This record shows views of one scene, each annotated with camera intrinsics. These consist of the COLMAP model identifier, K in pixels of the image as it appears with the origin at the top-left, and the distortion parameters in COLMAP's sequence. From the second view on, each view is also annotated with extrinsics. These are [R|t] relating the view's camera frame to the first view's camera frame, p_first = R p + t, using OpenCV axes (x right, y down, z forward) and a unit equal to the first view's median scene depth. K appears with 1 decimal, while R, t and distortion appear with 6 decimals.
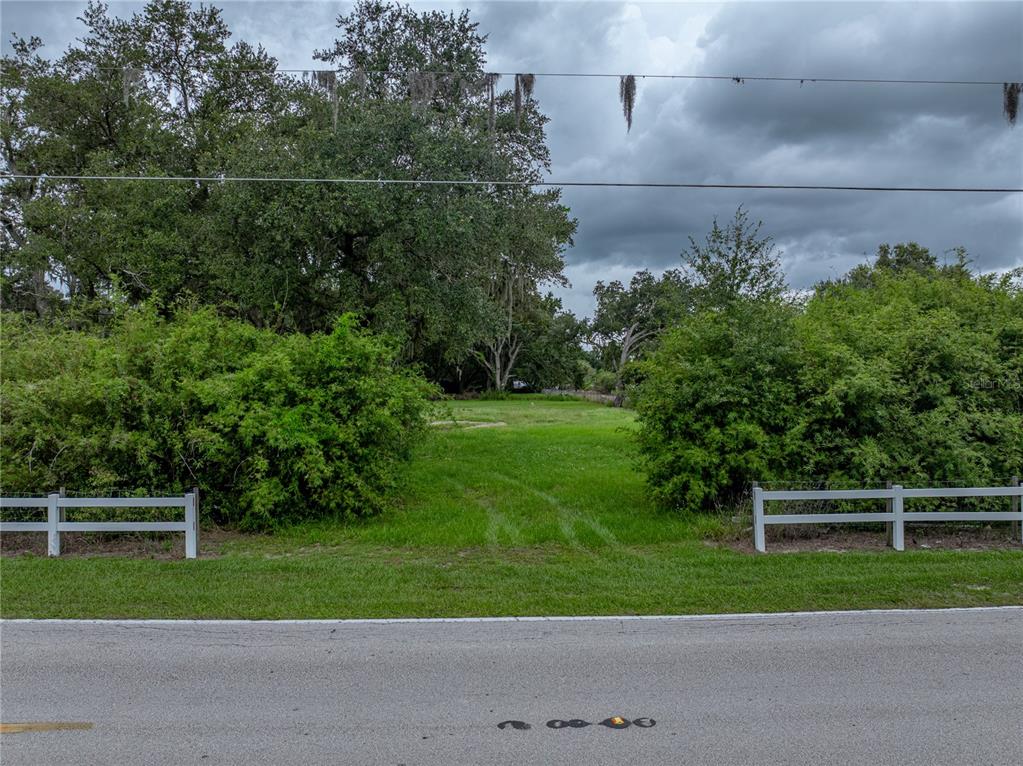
lens RADIAL K [[727.1, 0, 511.5], [0, 727.1, 383.0], [0, 0, 1]] dist [-0.039660, 0.021690]
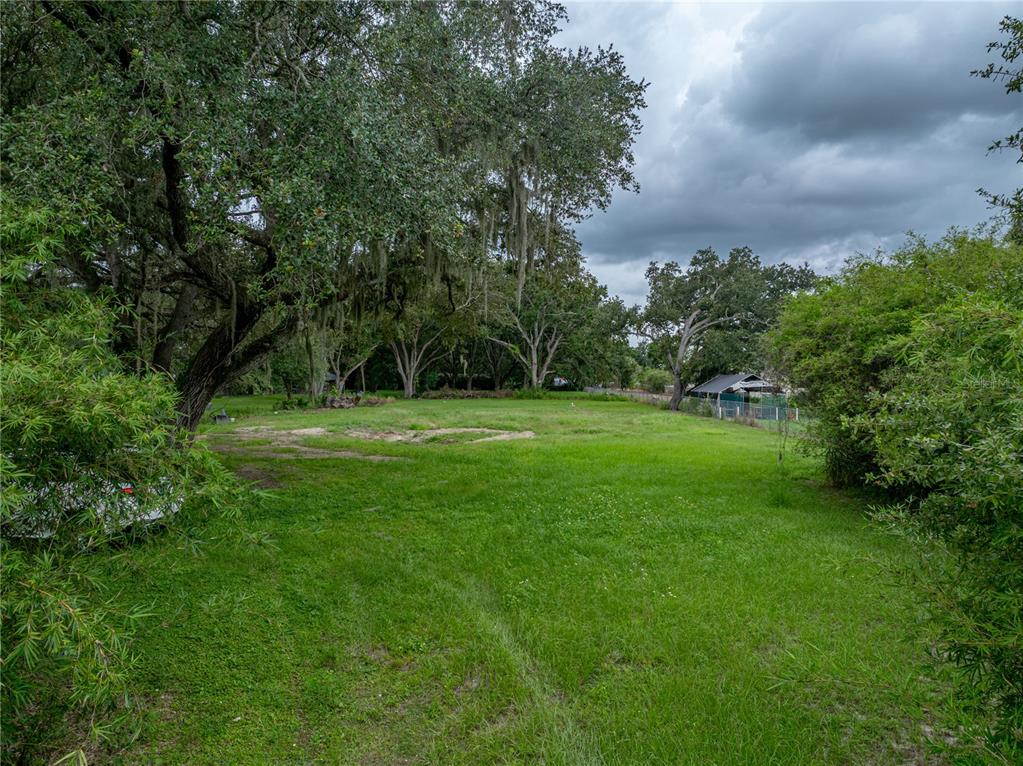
lens RADIAL K [[727.1, 0, 511.5], [0, 727.1, 383.0], [0, 0, 1]] dist [-0.039660, 0.021690]
pose [[0.998201, 0.012961, -0.058542, 0.006506], [-0.012695, 0.999907, 0.004916, -0.000074], [0.058600, -0.004164, 0.998273, 0.125618]]
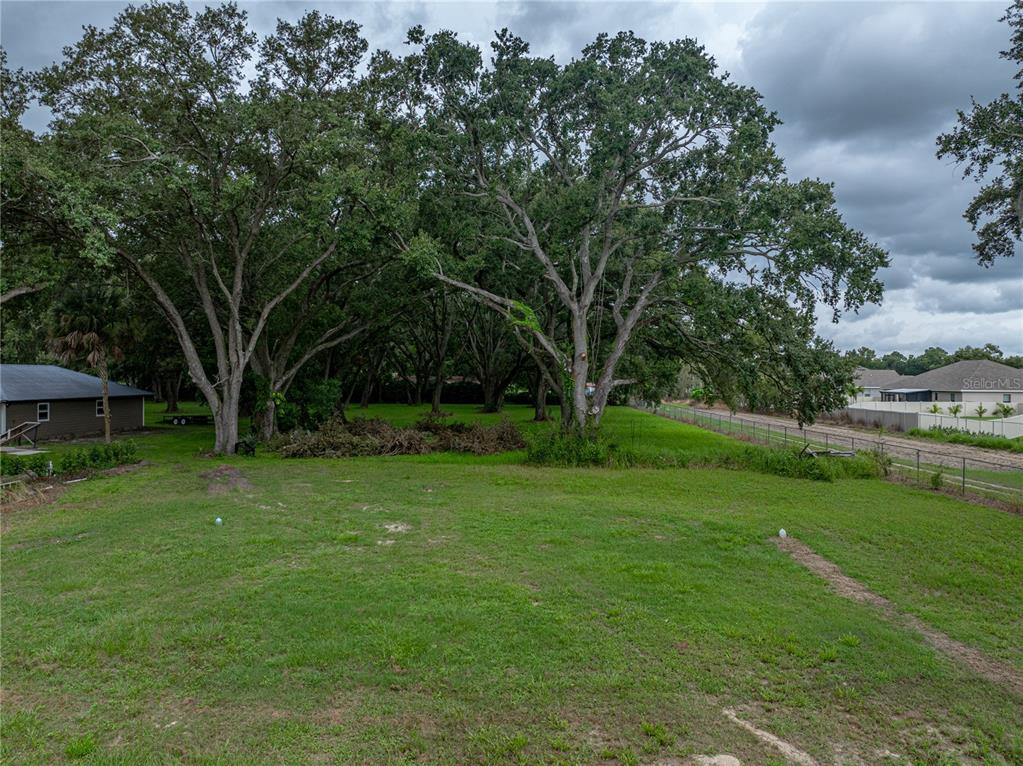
lens RADIAL K [[727.1, 0, 511.5], [0, 727.1, 383.0], [0, 0, 1]] dist [-0.039660, 0.021690]
pose [[0.998187, 0.016385, -0.057910, -0.034840], [-0.016008, 0.999848, 0.006968, -0.012692], [0.058015, -0.006029, 0.998298, 0.799306]]
